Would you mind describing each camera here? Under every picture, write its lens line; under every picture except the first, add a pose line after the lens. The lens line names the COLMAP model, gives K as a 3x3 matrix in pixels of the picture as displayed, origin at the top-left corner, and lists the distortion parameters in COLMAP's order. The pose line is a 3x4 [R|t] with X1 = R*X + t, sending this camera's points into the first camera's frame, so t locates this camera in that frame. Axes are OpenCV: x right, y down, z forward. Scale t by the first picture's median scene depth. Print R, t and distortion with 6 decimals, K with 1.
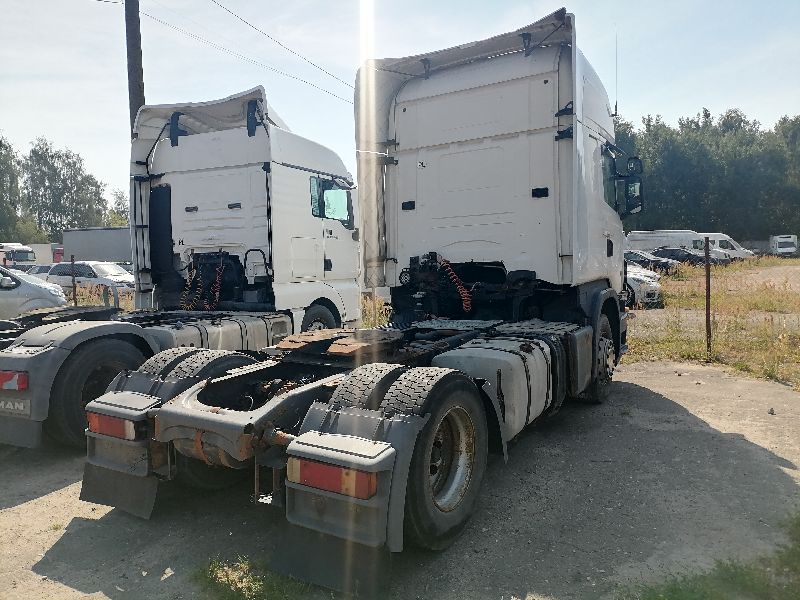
lens RADIAL K [[623.4, 0, 400.0], [0, 623.4, 300.0], [0, 0, 1]] dist [0.032098, -0.004974]
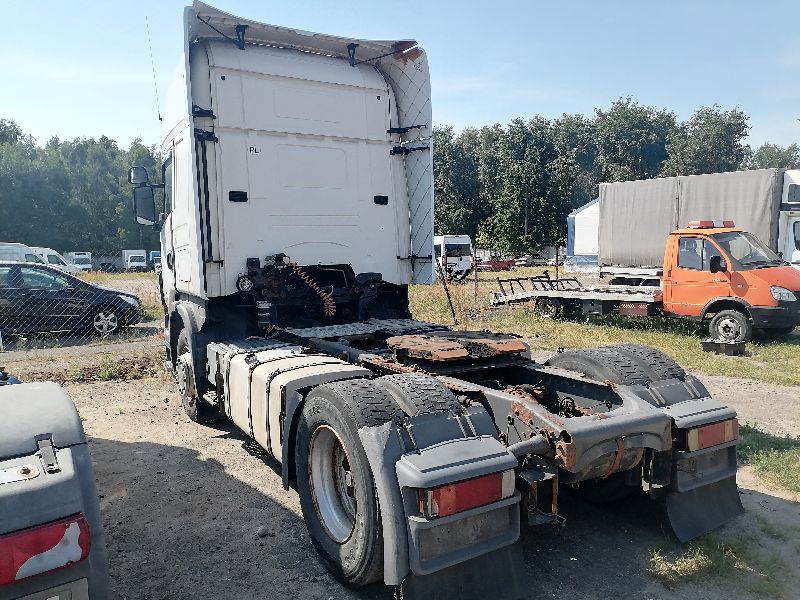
lens RADIAL K [[623.4, 0, 400.0], [0, 623.4, 300.0], [0, 0, 1]] dist [0.032098, -0.004974]
pose [[0.412103, -0.041736, 0.910181, -0.674063], [0.068560, 0.997539, 0.014700, -0.012886], [-0.908554, 0.056344, 0.413950, 0.487117]]
